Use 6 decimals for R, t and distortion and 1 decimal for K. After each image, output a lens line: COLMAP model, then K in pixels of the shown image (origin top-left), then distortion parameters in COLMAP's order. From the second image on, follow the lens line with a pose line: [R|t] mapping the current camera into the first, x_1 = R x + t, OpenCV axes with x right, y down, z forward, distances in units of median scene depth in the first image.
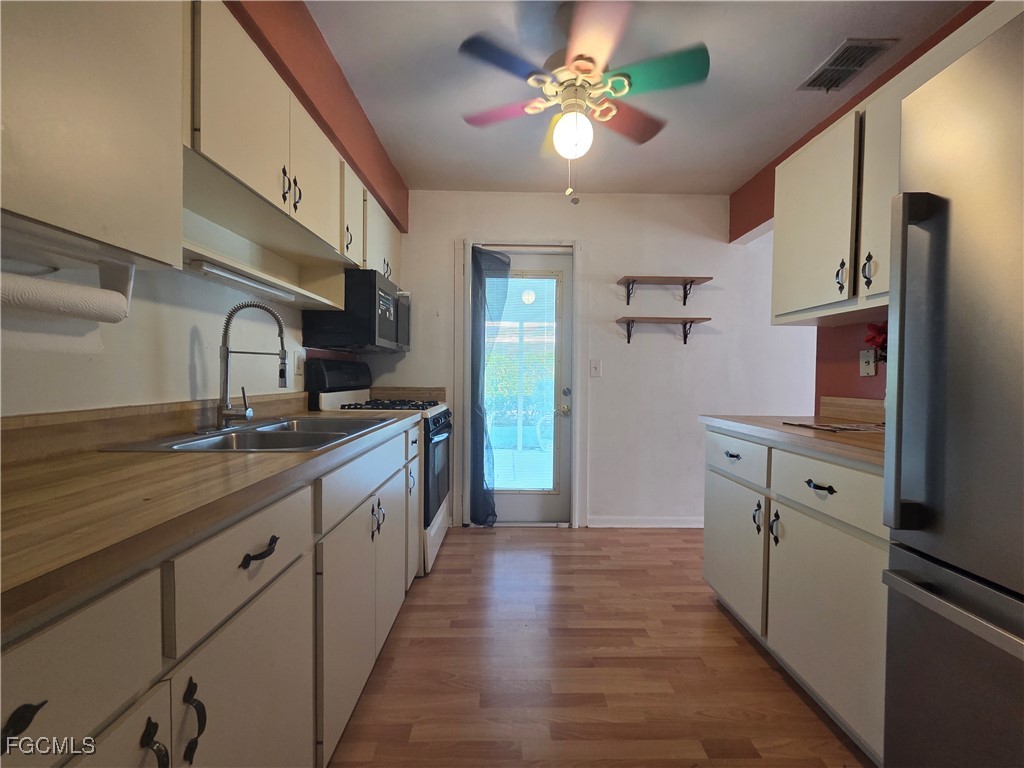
lens RADIAL K [[420.9, 0, 513.7], [0, 420.9, 384.0], [0, 0, 1]] dist [-0.007334, -0.000740]
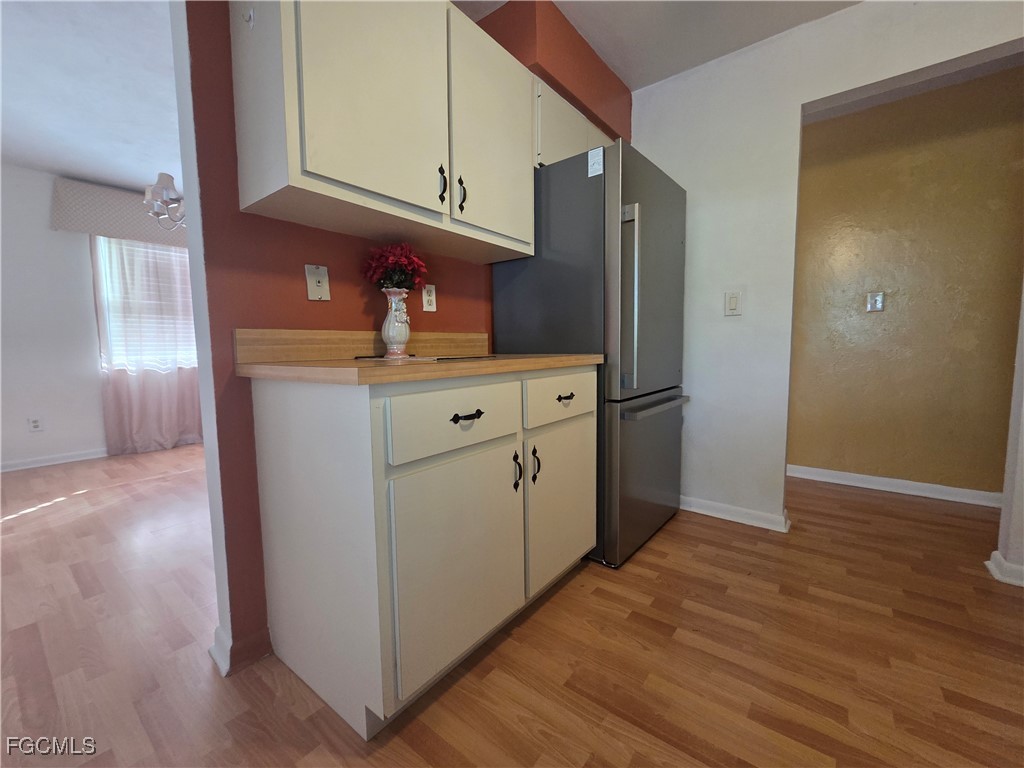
lens RADIAL K [[420.9, 0, 507.6], [0, 420.9, 383.1], [0, 0, 1]] dist [-0.007334, -0.000740]
pose [[-0.774545, -0.054543, 0.630163, 0.102799], [0.016896, 0.994136, 0.106813, 0.066089], [-0.632293, 0.093378, -0.769081, 1.654928]]
